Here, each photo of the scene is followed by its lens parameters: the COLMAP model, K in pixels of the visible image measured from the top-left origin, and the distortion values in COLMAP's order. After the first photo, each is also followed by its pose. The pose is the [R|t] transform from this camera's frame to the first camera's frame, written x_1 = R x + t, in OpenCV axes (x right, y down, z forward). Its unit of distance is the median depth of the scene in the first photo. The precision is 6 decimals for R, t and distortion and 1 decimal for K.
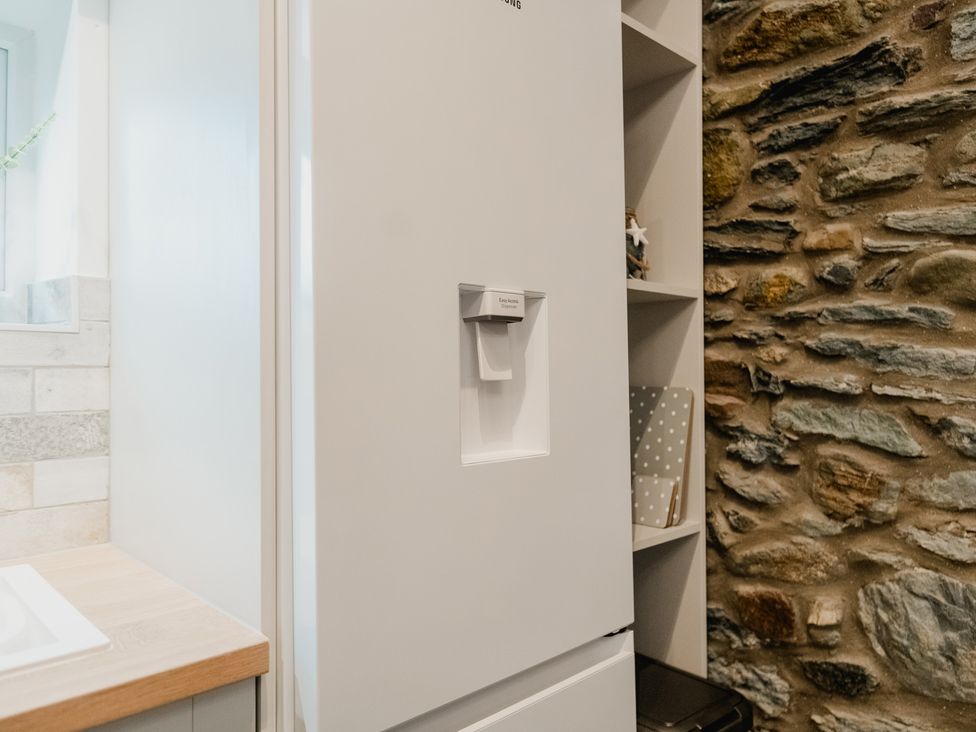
lens RADIAL K [[687.7, 0, 503.3], [0, 687.7, 362.9], [0, 0, 1]] dist [0.003090, 0.000632]
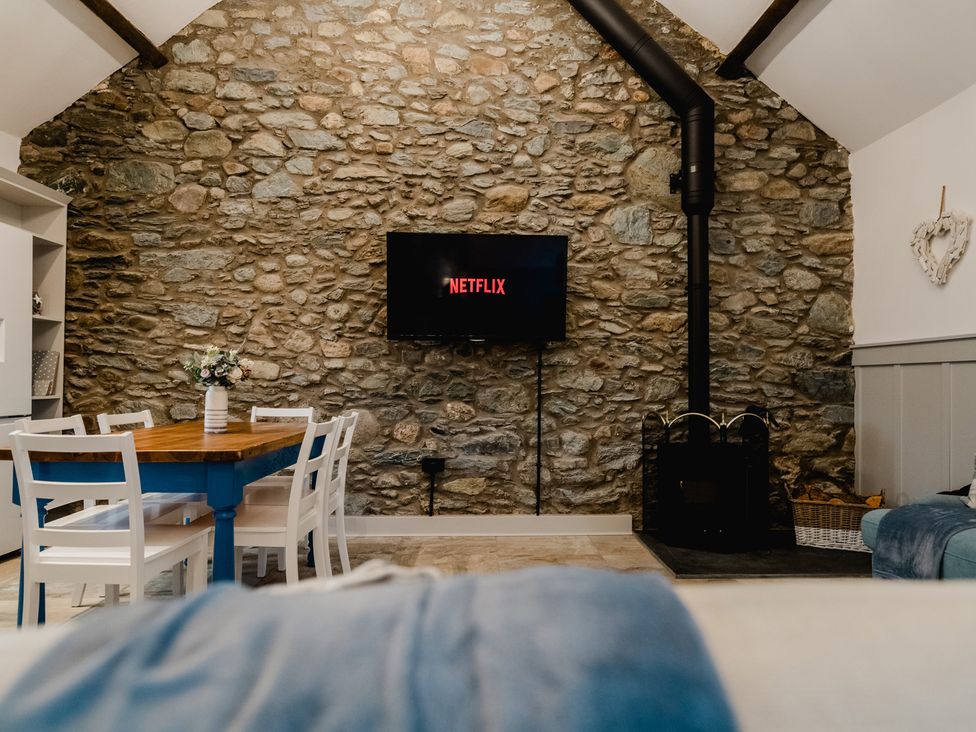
lens RADIAL K [[602.7, 0, 495.5], [0, 602.7, 363.6], [0, 0, 1]] dist [0.007545, -0.006715]
pose [[0.685356, 0.025914, 0.727747, -0.361256], [-0.014970, 0.999657, -0.021498, 0.126165], [-0.728054, 0.003840, 0.685509, -2.351406]]
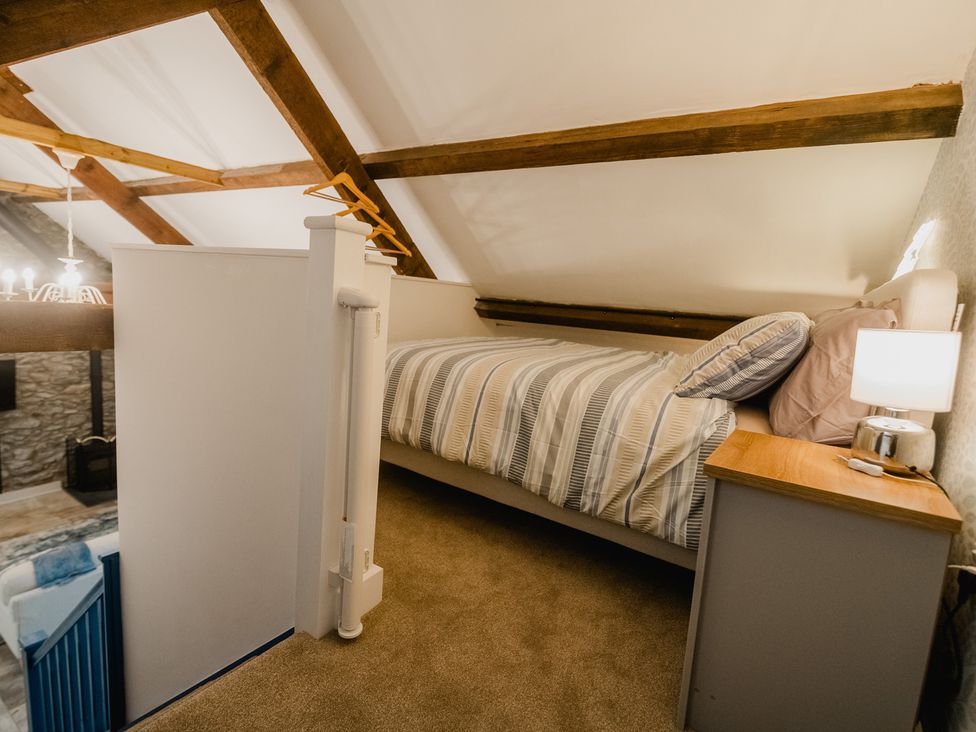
lens RADIAL K [[472.7, 0, 488.1], [0, 472.7, 362.6], [0, 0, 1]] dist [-0.004327, -0.005071]
pose [[-0.234410, -0.147194, 0.960930, -3.267850], [-0.095774, 0.987159, 0.127848, -1.457209], [-0.967408, -0.062063, -0.245498, -3.828213]]
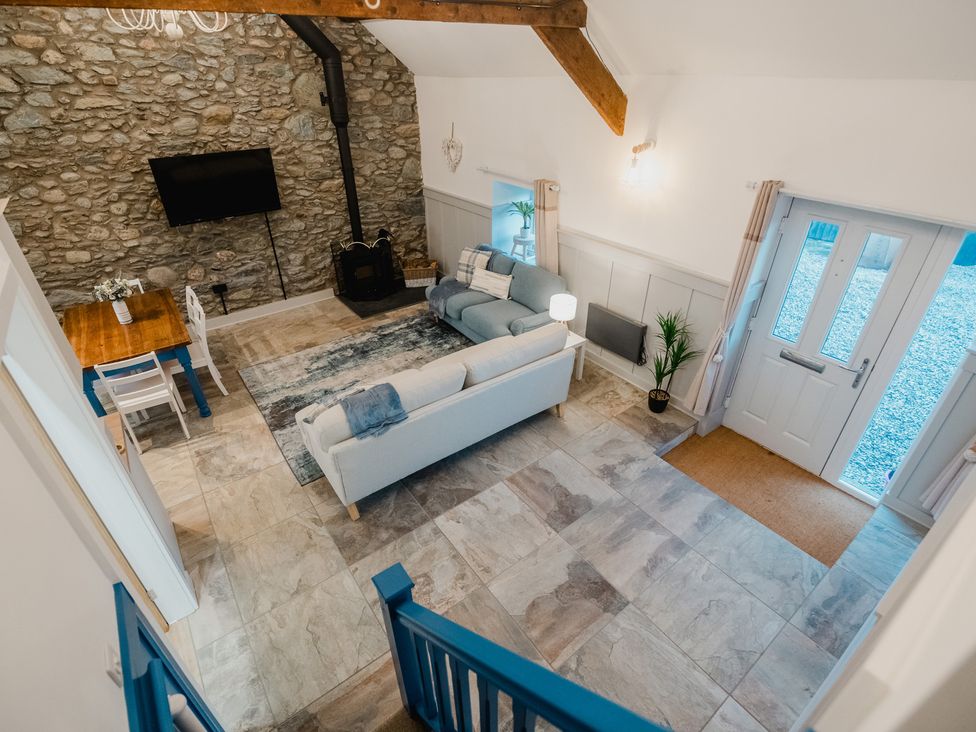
lens RADIAL K [[472.7, 0, 491.7], [0, 472.7, 362.4], [0, 0, 1]] dist [-0.004327, -0.005071]
pose [[0.127475, -0.516561, 0.846708, -1.891582], [-0.011849, 0.852819, 0.522073, -1.038773], [-0.991771, -0.076584, 0.102592, -2.918349]]
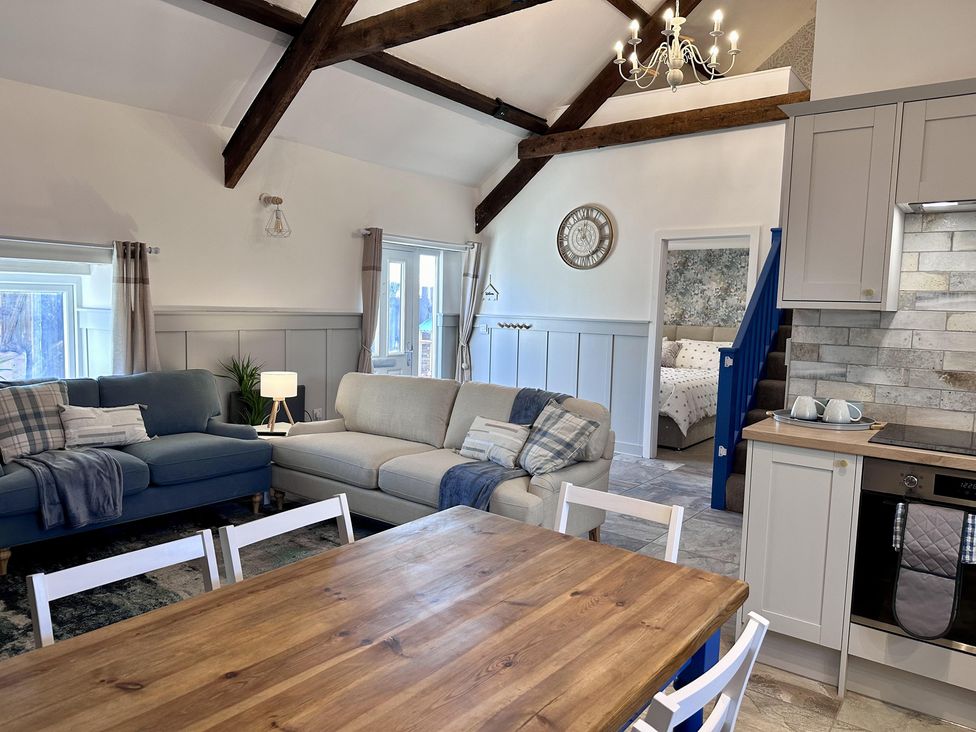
lens RADIAL K [[709.6, 0, 484.8], [0, 709.6, 367.2], [0, 0, 1]] dist [0.005951, -0.003107]
pose [[-0.989797, -0.006942, -0.142314, 0.471322], [-0.019308, 0.996134, 0.085694, -0.127211], [0.141169, 0.087568, -0.986105, 0.662111]]
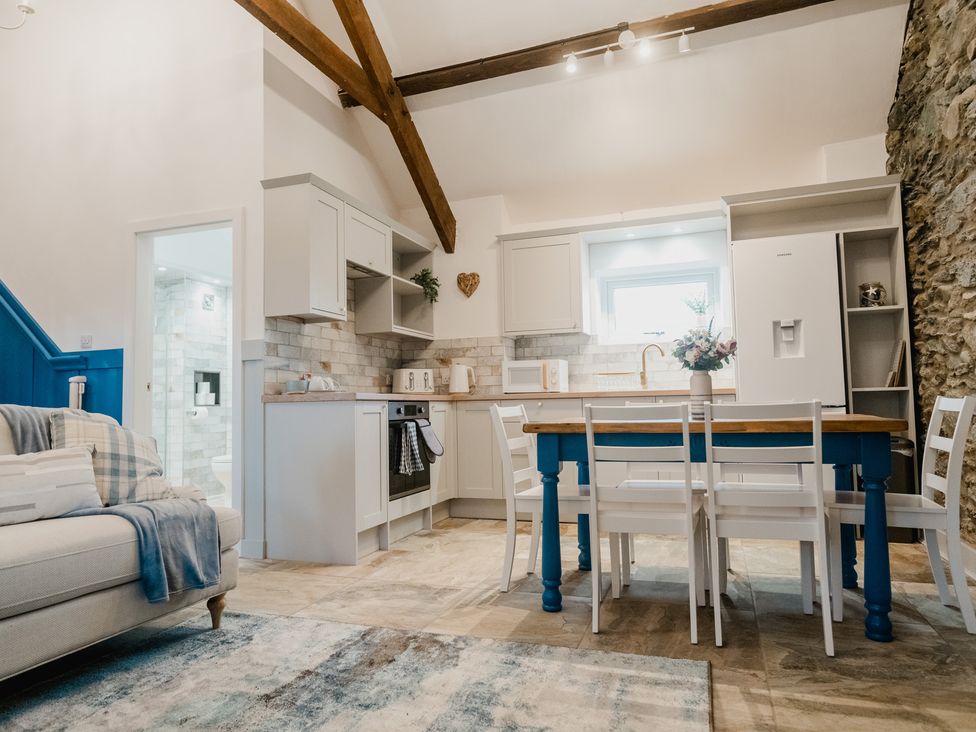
lens RADIAL K [[637.3, 0, 489.4], [0, 637.3, 367.5], [0, 0, 1]] dist [0.007001, -0.006133]
pose [[0.442073, -0.059435, -0.895008, 1.980946], [0.031971, 0.998212, -0.050497, 0.243124], [0.896409, -0.006290, 0.443183, -1.803325]]
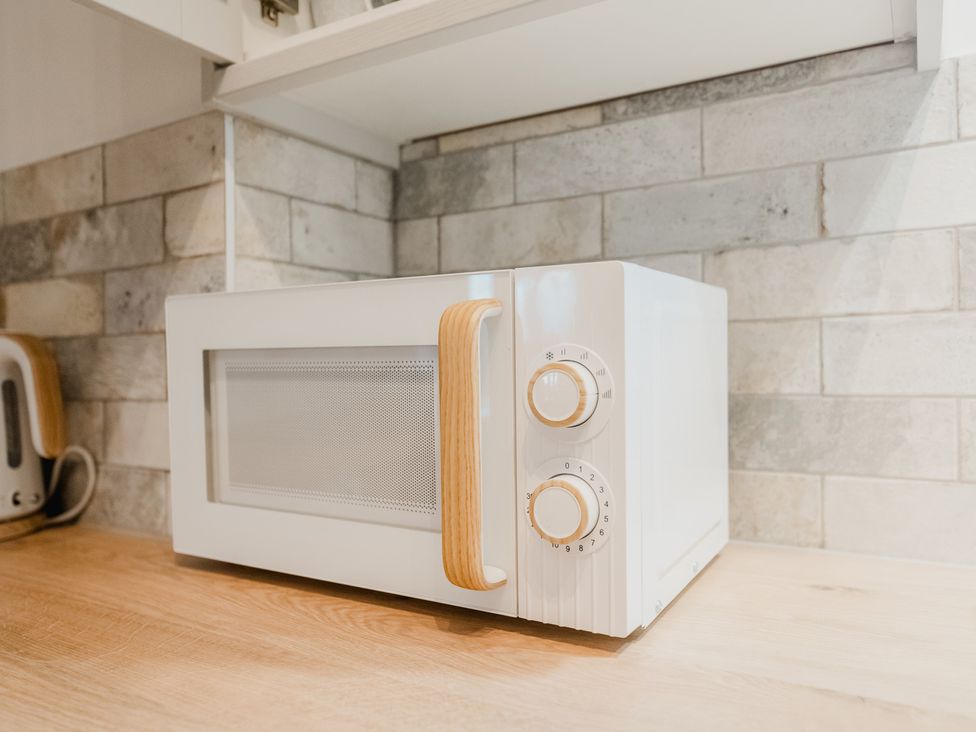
lens RADIAL K [[709.6, 0, 493.2], [0, 709.6, 368.8], [0, 0, 1]] dist [0.005951, -0.003107]
pose [[0.266406, 0.006815, -0.963837, -0.668362], [0.028133, 0.999494, 0.014843, 0.076935], [0.963450, -0.031070, 0.266080, -0.062281]]
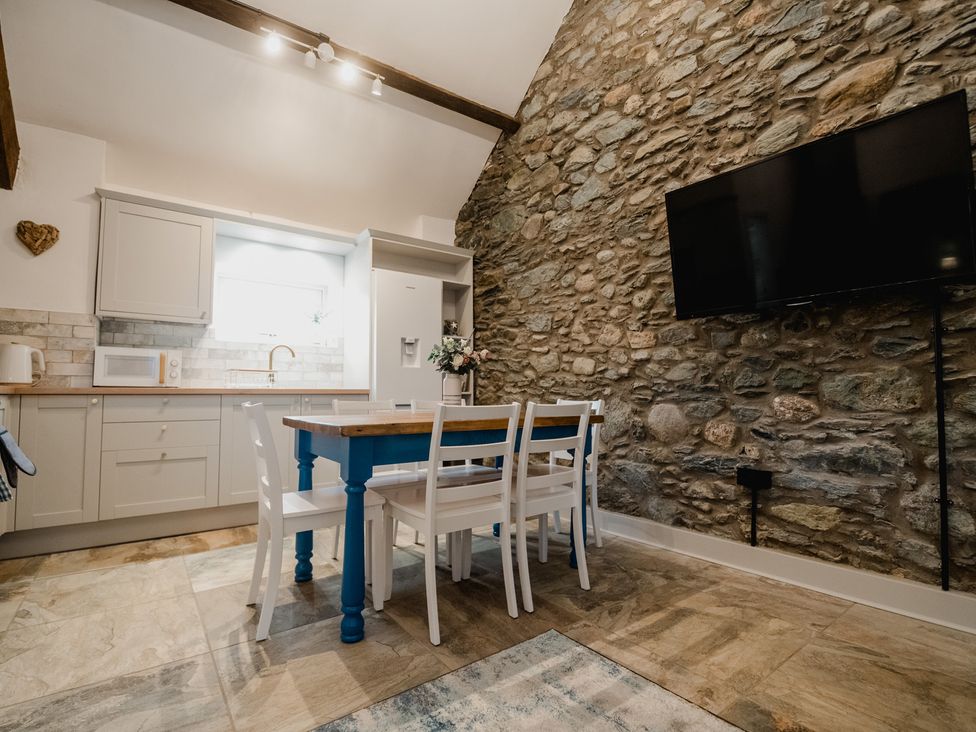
lens RADIAL K [[472.7, 0, 488.2], [0, 472.7, 370.0], [0, 0, 1]] dist [-0.004327, -0.005071]
pose [[0.990970, -0.008836, -0.133795, 0.823618], [0.003318, 0.999137, -0.041403, 0.229171], [0.134045, 0.040585, 0.990144, -1.990720]]
